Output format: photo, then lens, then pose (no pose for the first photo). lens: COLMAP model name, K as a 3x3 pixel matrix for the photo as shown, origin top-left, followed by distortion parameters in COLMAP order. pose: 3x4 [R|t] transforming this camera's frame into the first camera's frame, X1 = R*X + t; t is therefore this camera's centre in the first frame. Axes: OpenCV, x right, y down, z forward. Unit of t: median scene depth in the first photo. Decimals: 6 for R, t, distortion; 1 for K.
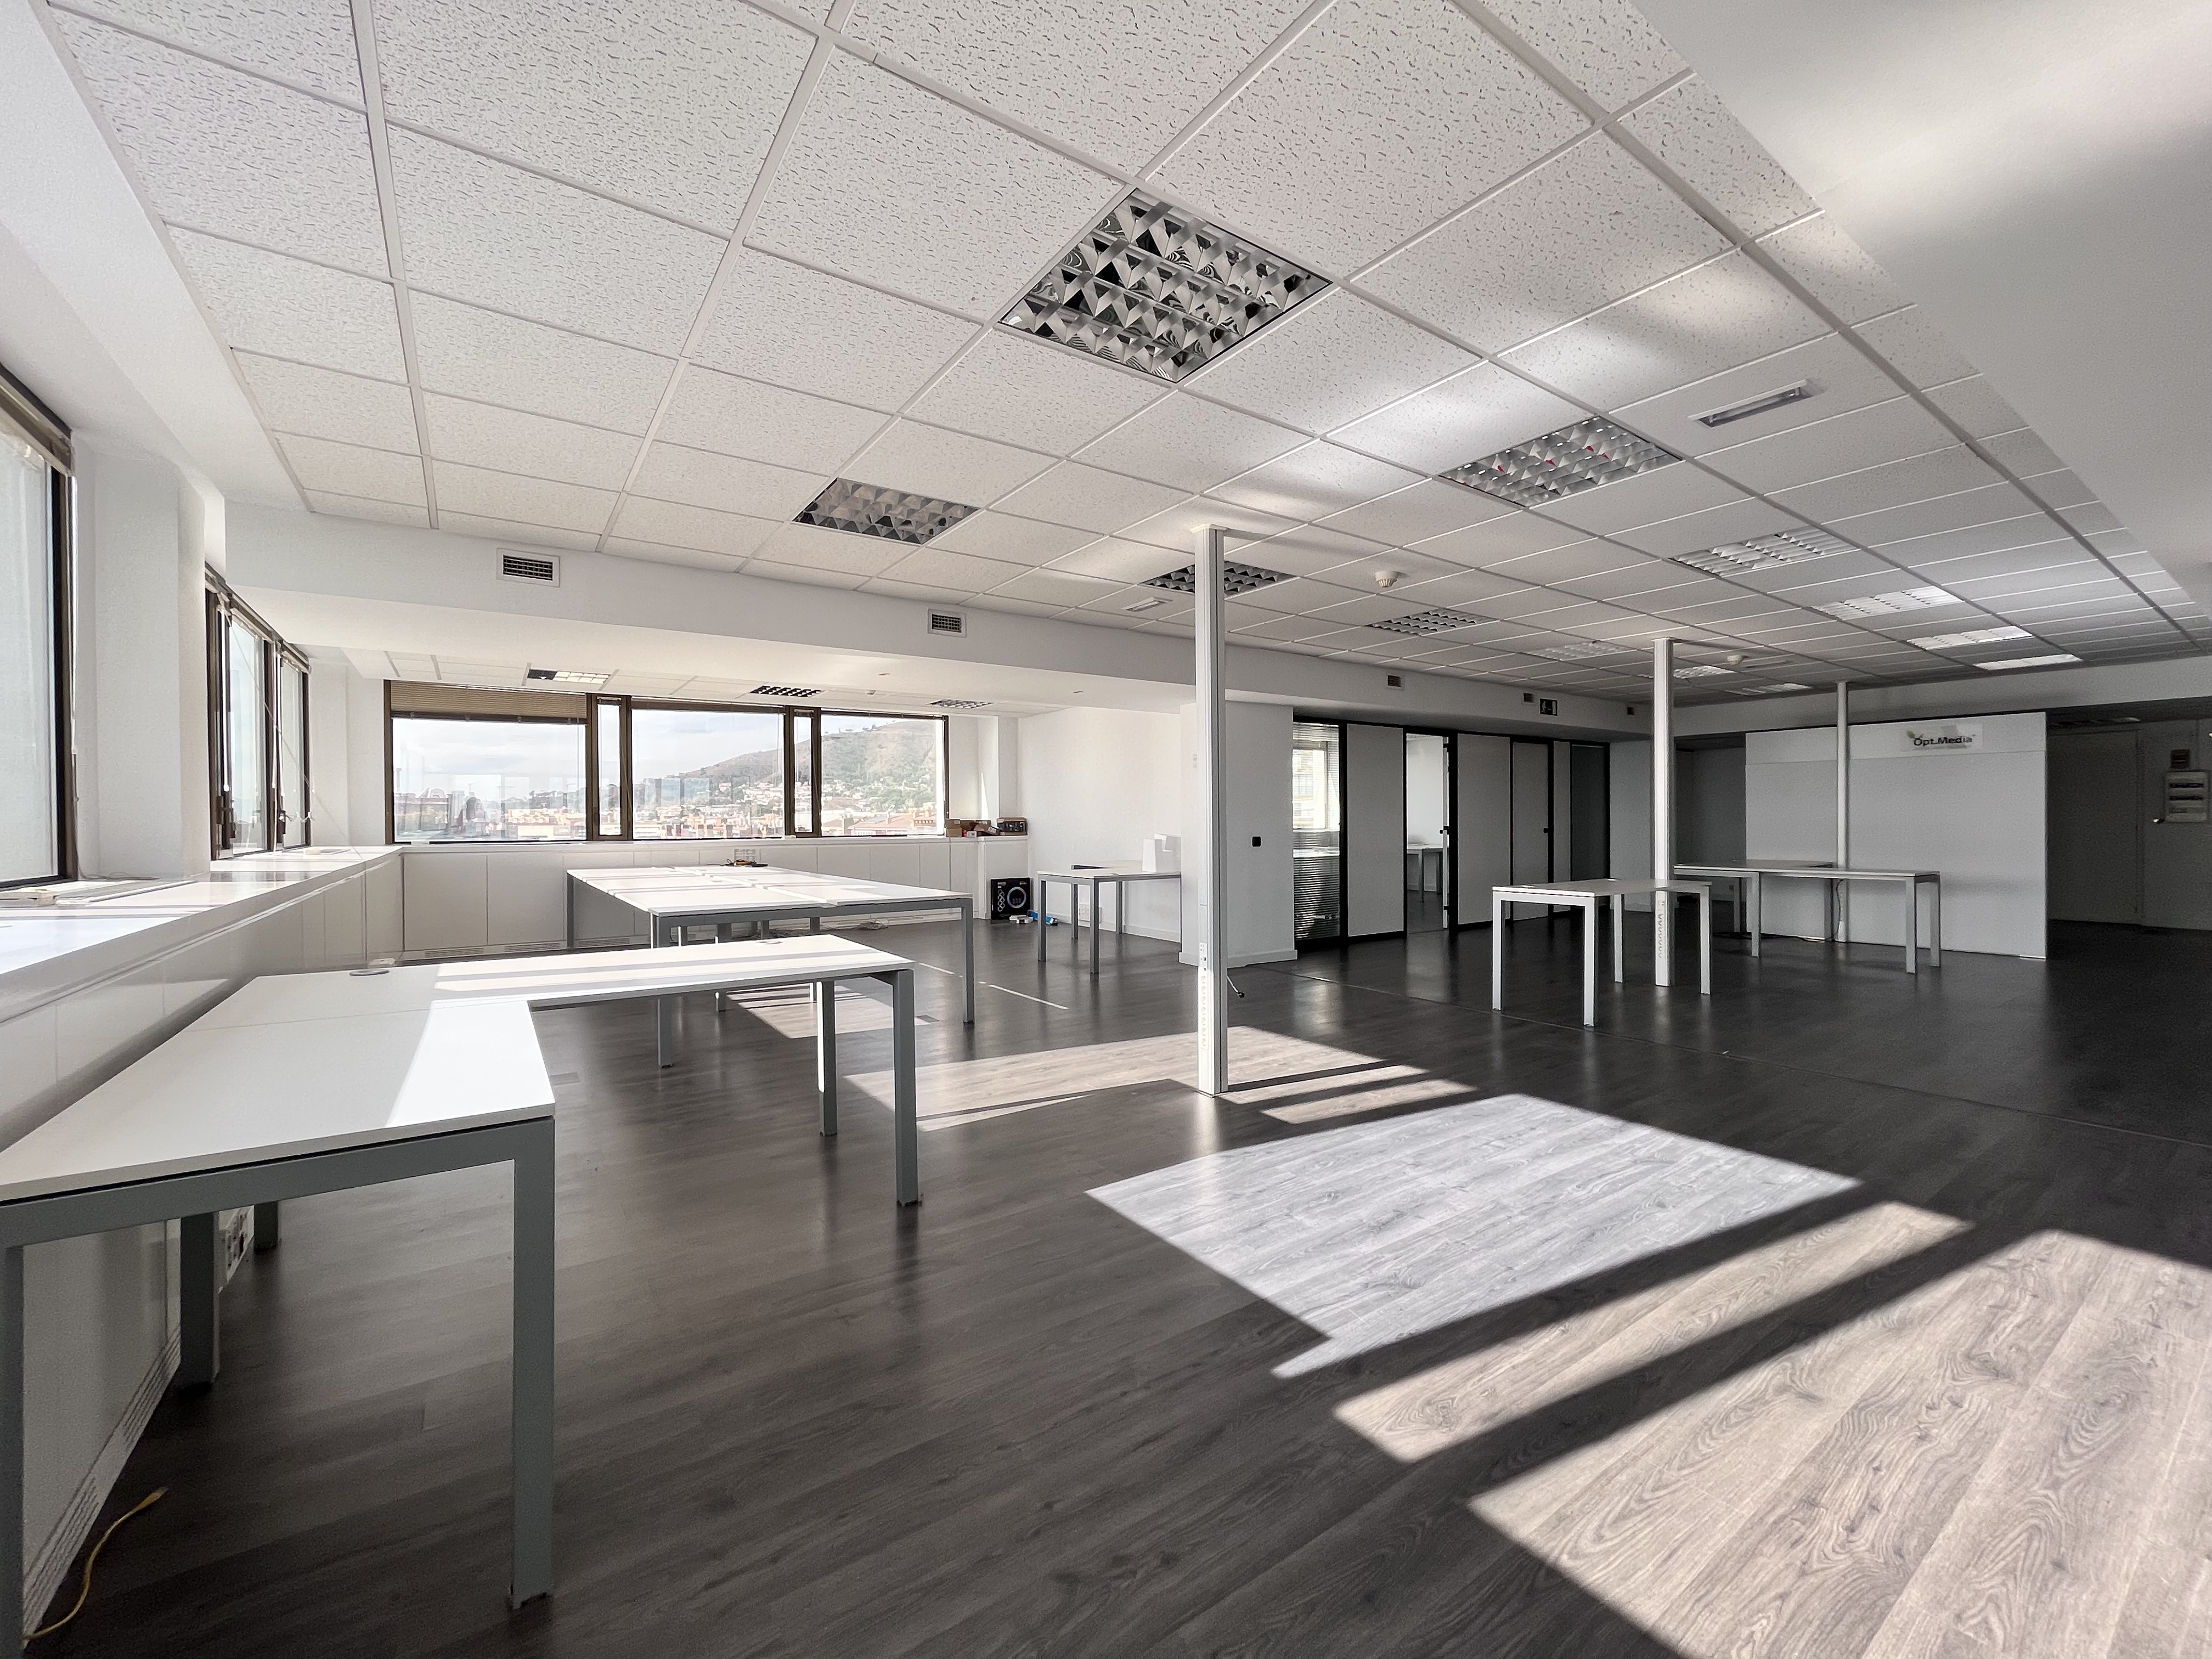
lens RADIAL K [[893.5, 0, 1106.0], [0, 893.5, 829.5], [0, 0, 1]] dist [-0.001103, 0.000274]
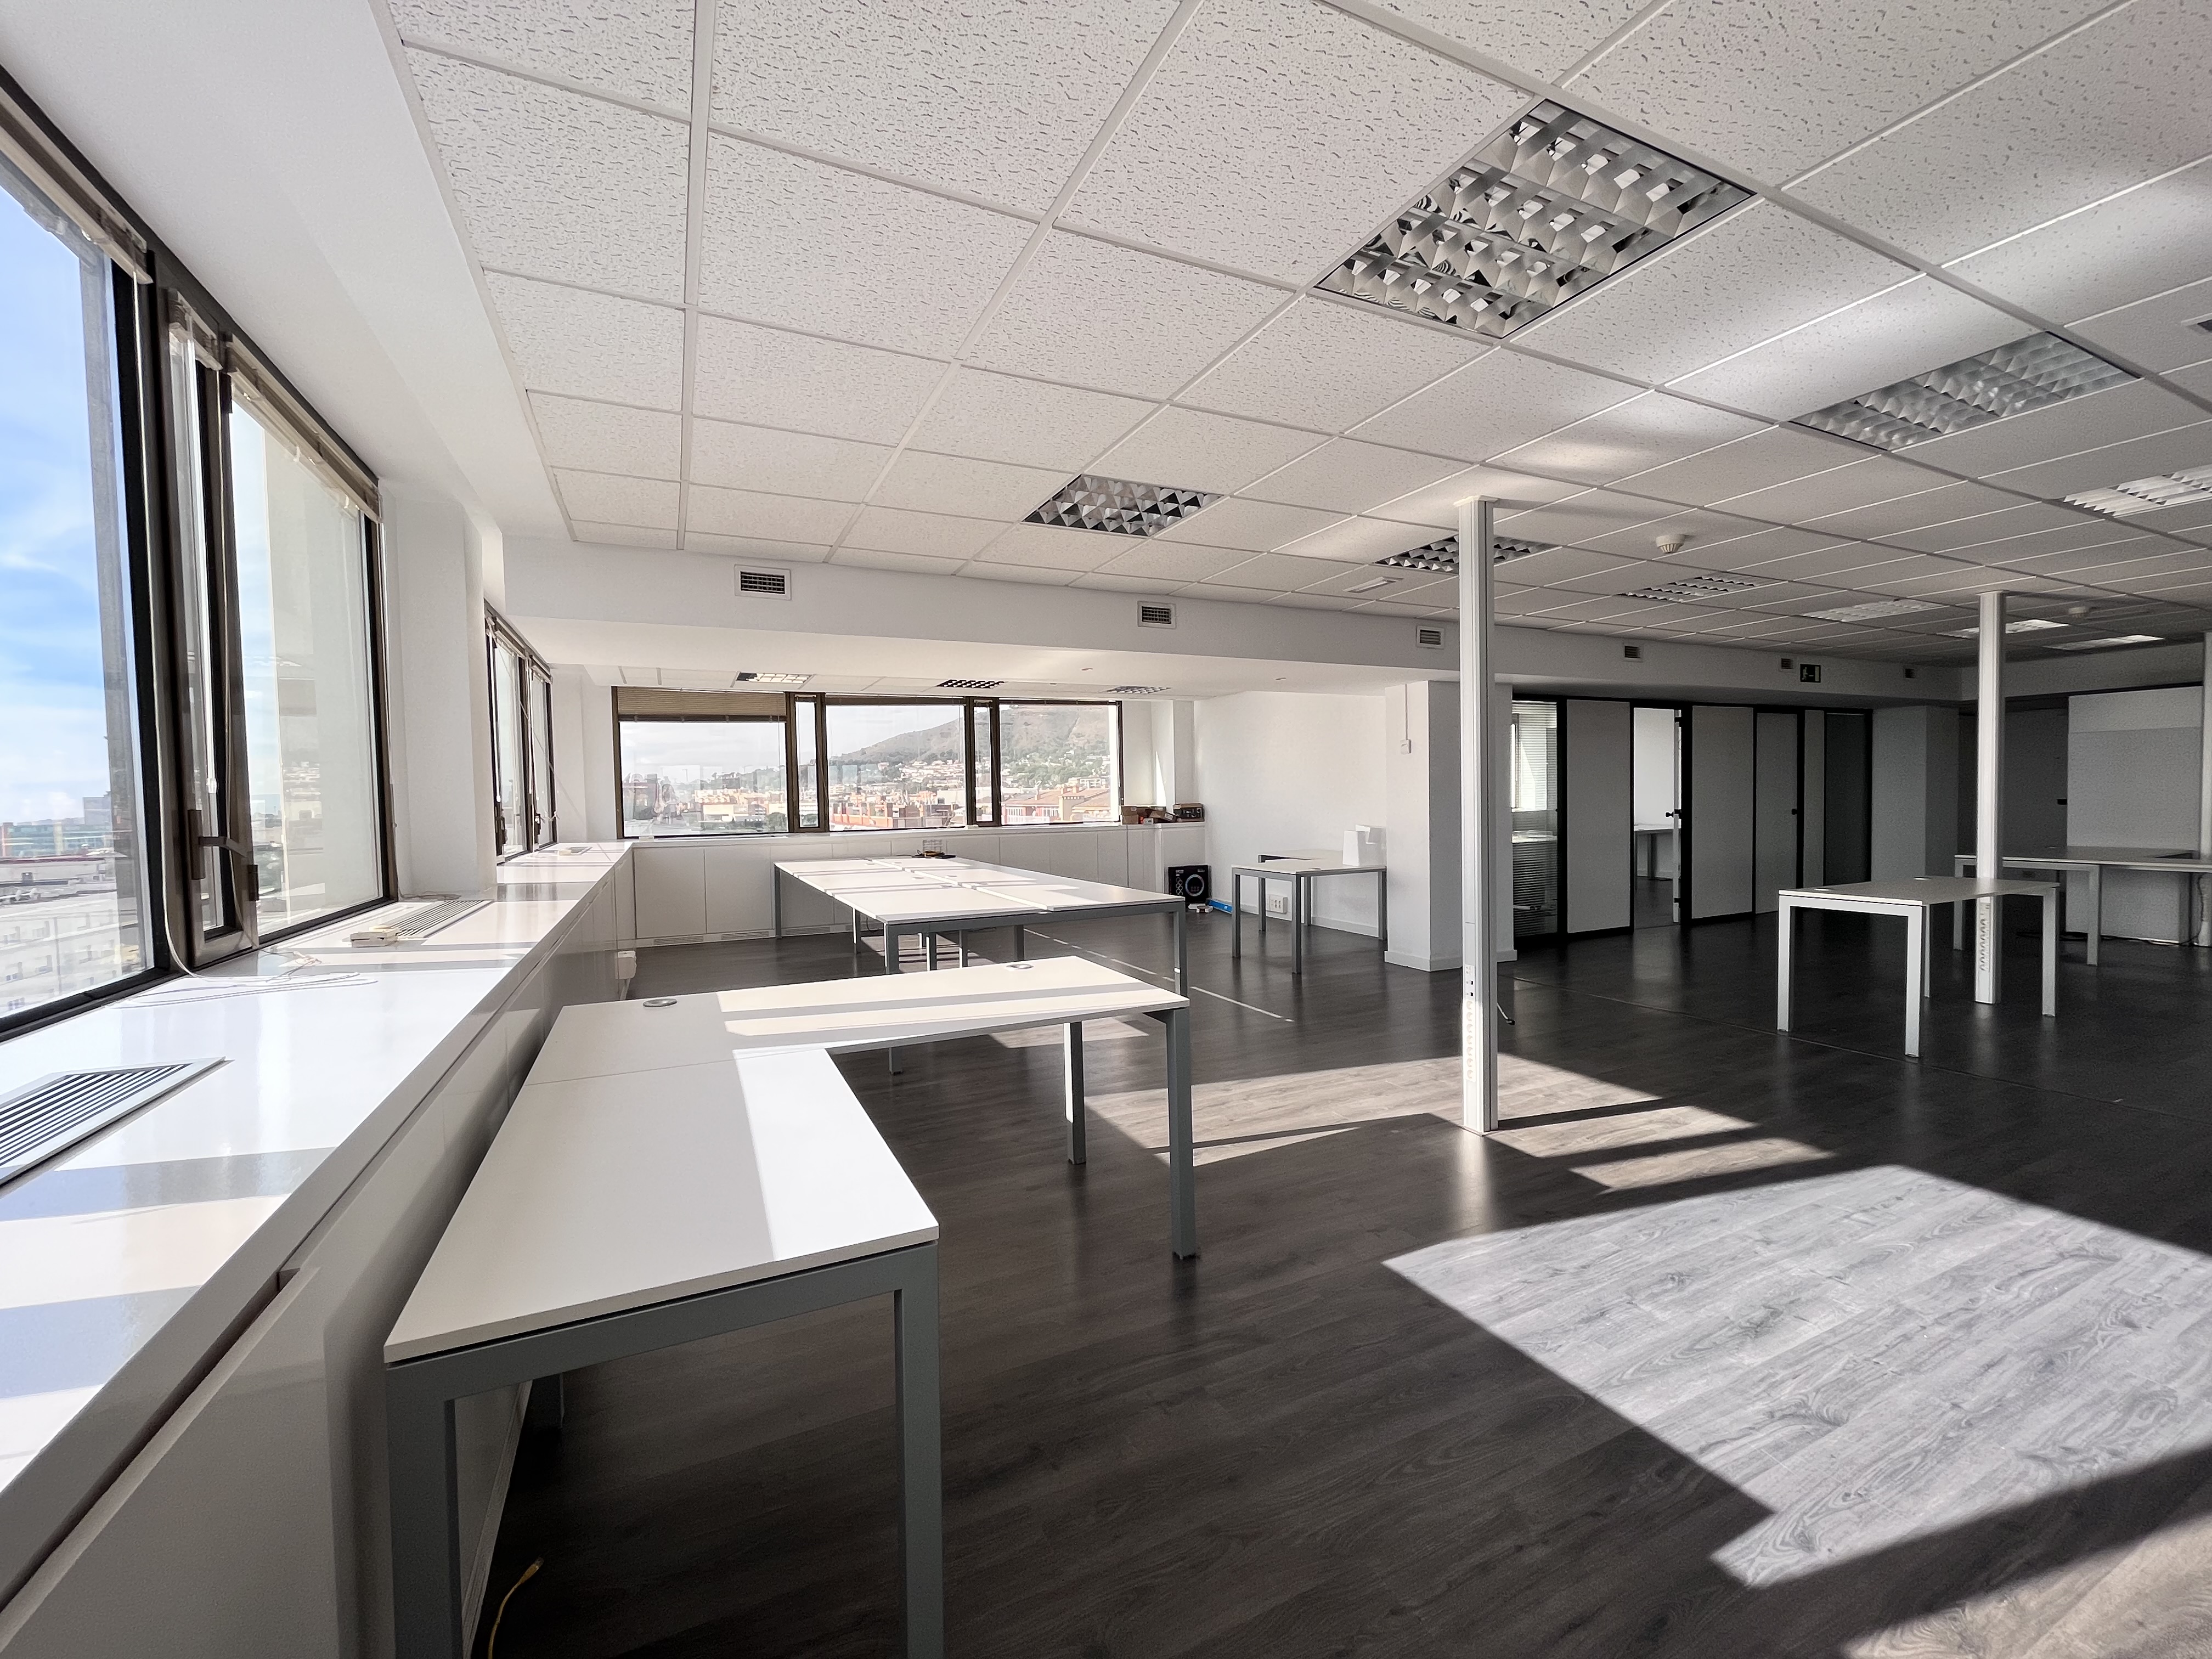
lens RADIAL K [[891.3, 0, 1106.0], [0, 891.3, 829.5], [0, 0, 1]] dist [0.000063, -0.000082]
pose [[0.987864, -0.007047, -0.155162, -0.112639], [0.011938, 0.999460, 0.030614, -0.041627], [0.154863, -0.032094, 0.987415, 0.057701]]
